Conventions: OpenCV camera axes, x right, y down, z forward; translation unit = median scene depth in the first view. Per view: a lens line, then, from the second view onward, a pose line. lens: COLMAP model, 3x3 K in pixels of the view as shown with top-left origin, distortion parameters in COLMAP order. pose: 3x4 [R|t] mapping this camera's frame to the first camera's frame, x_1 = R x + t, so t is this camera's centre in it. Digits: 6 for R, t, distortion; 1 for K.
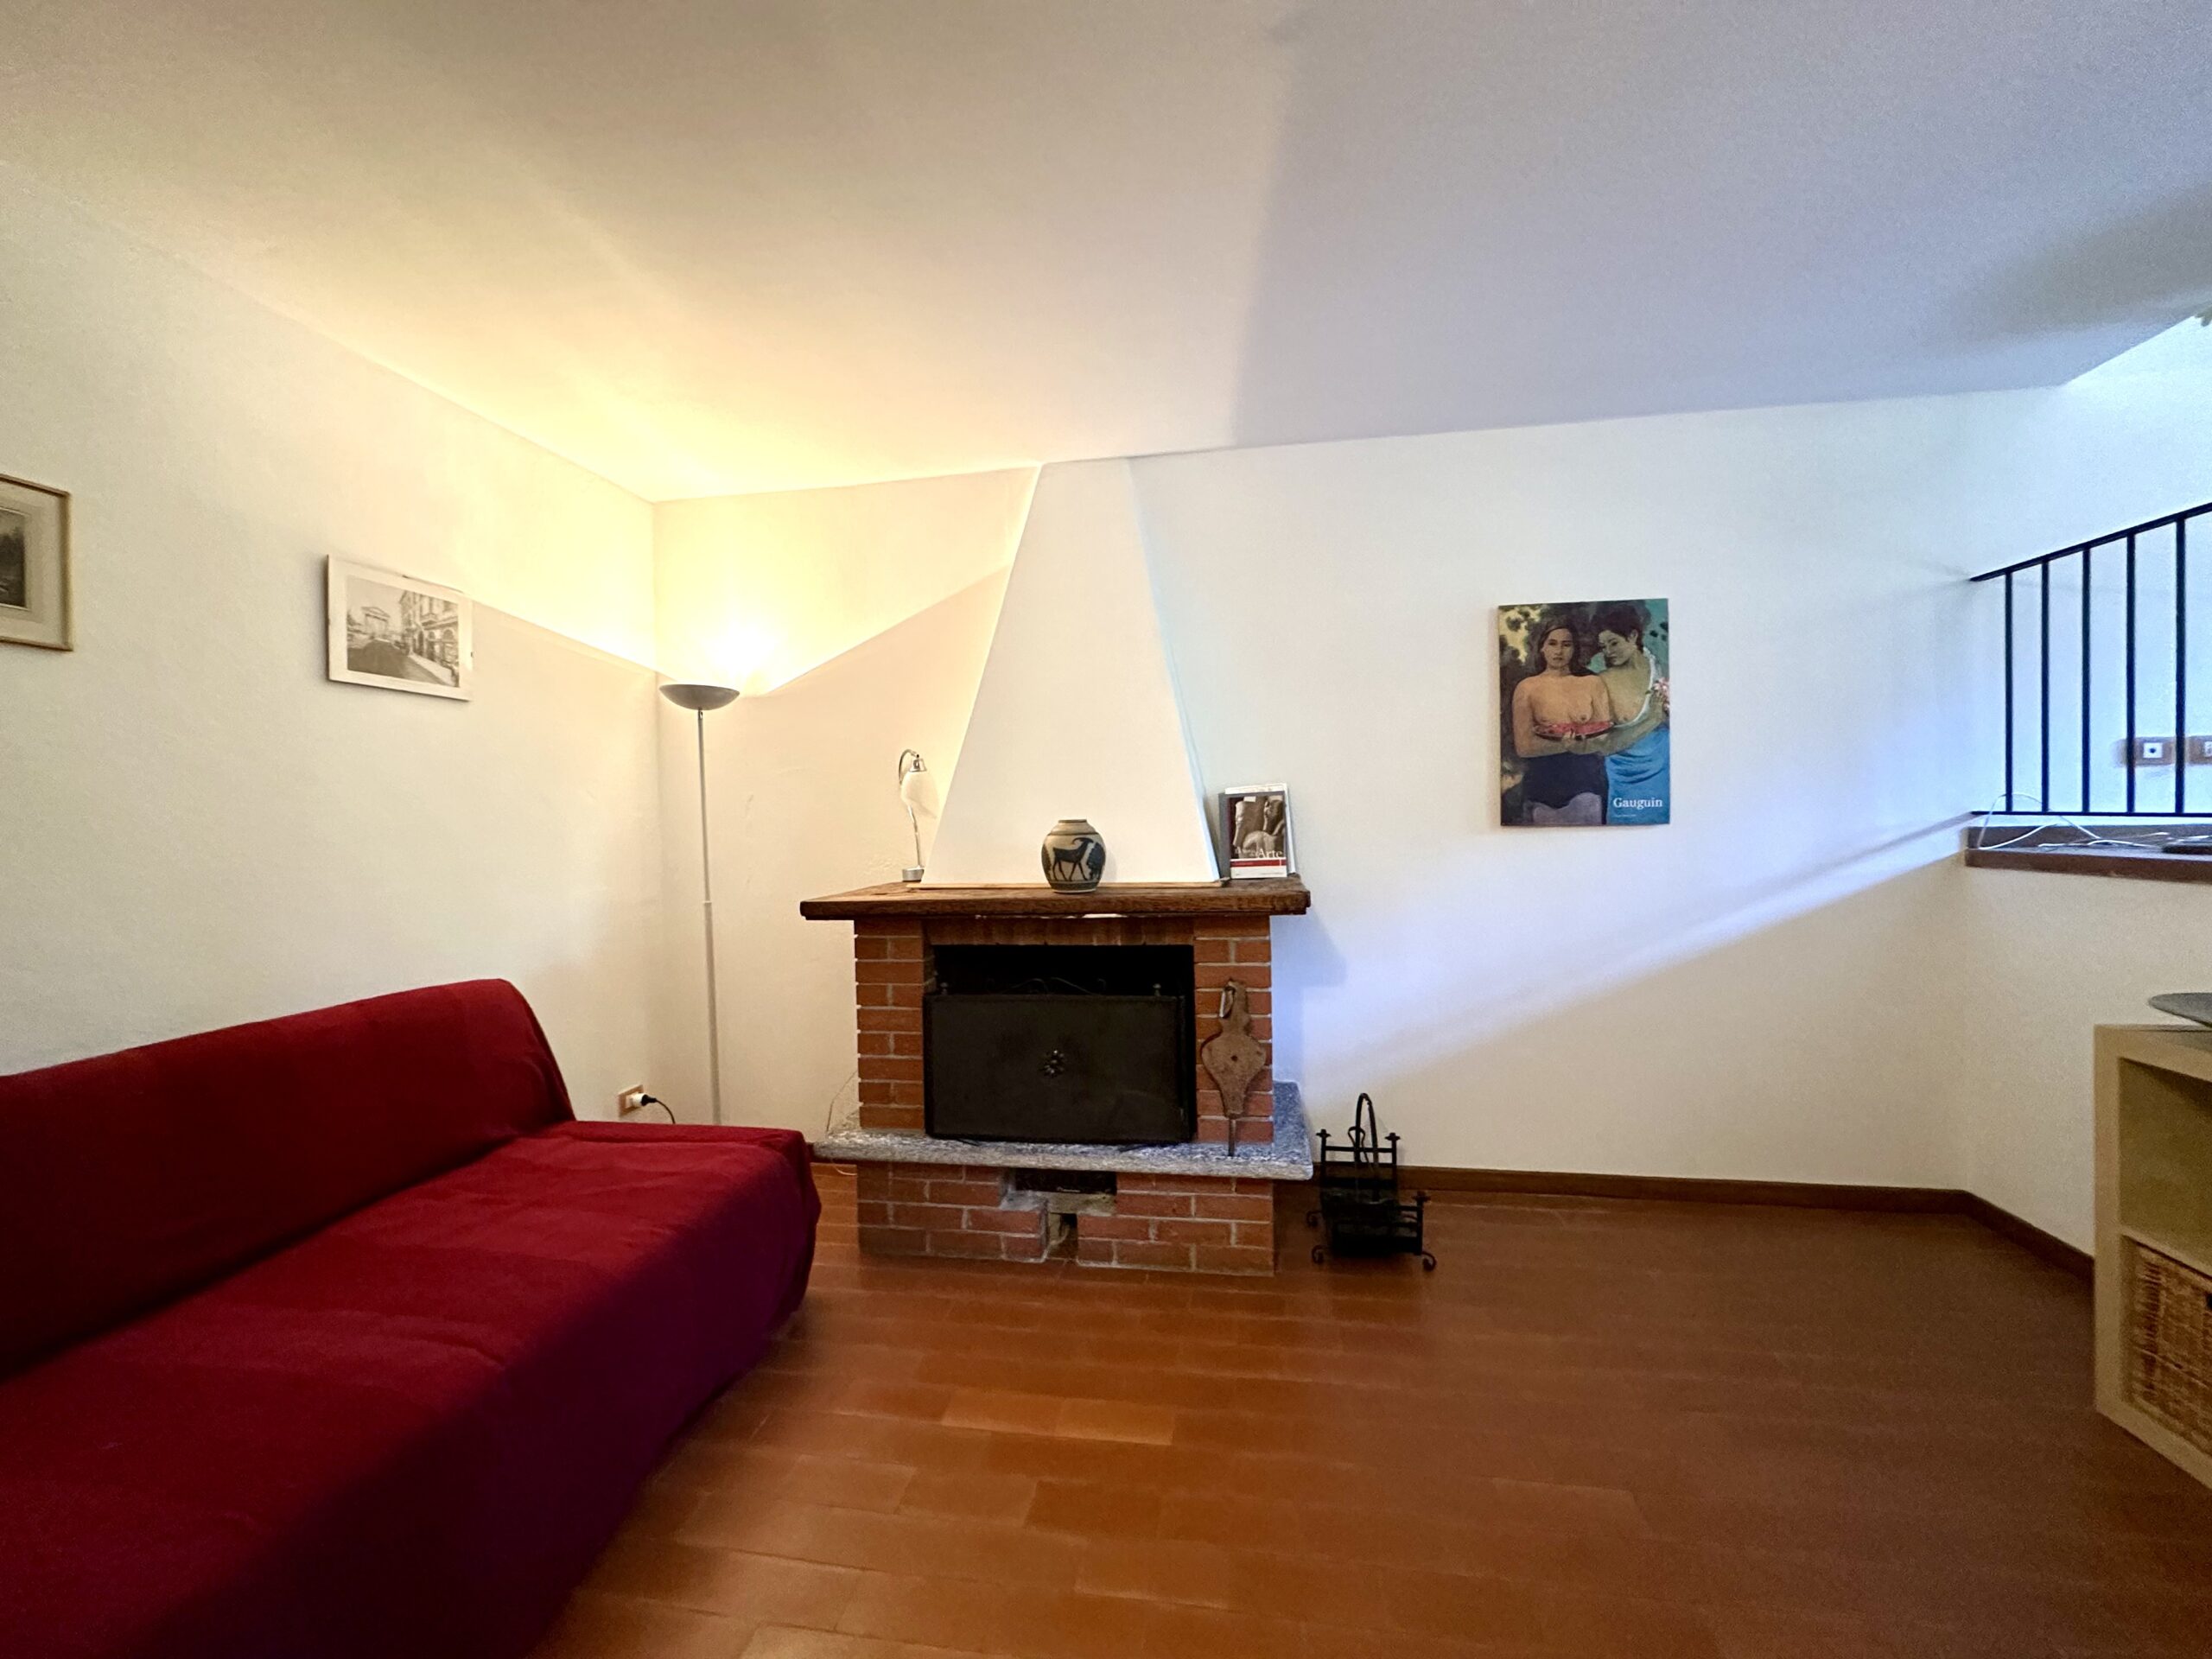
lens RADIAL K [[883.8, 0, 1106.0], [0, 883.8, 829.5], [0, 0, 1]] dist [-0.000977, 0.000111]
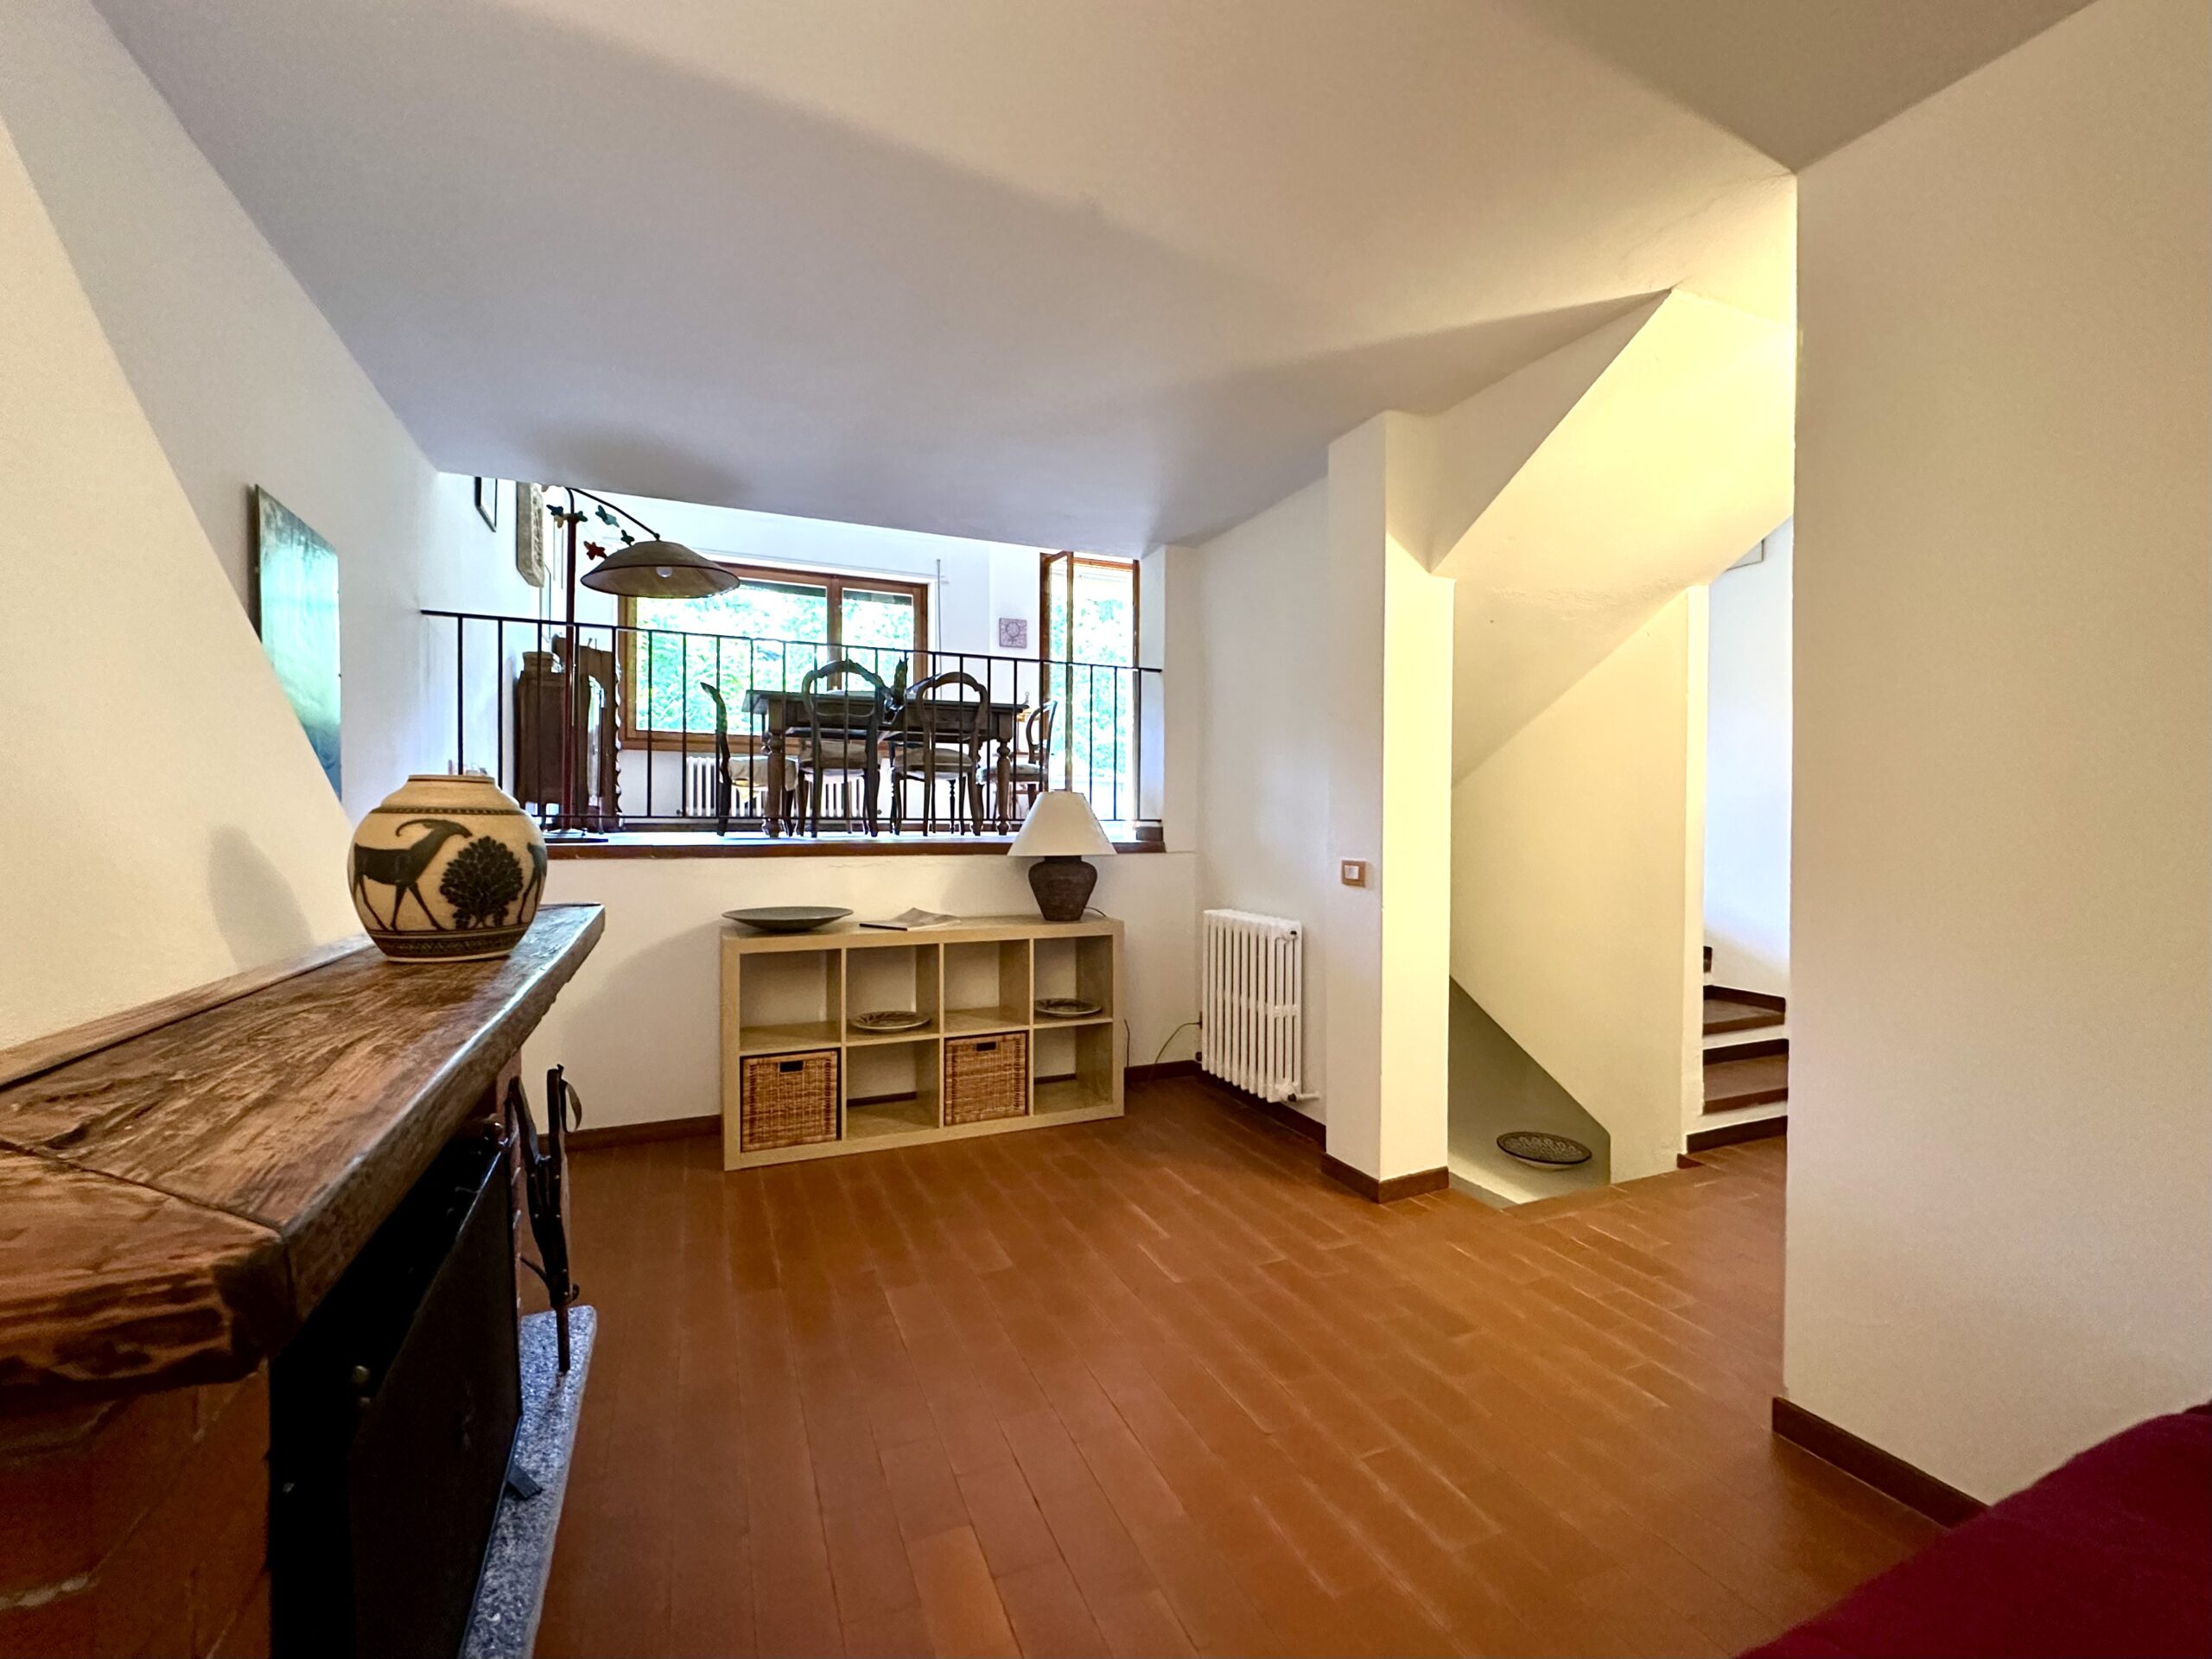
lens RADIAL K [[883.8, 0, 1106.0], [0, 883.8, 829.5], [0, 0, 1]] dist [-0.000977, 0.000111]
pose [[-0.572239, 0.013053, 0.819983, -0.638924], [0.019091, 0.999814, -0.002593, 0.027465], [-0.819865, 0.014170, -0.572382, 1.292436]]
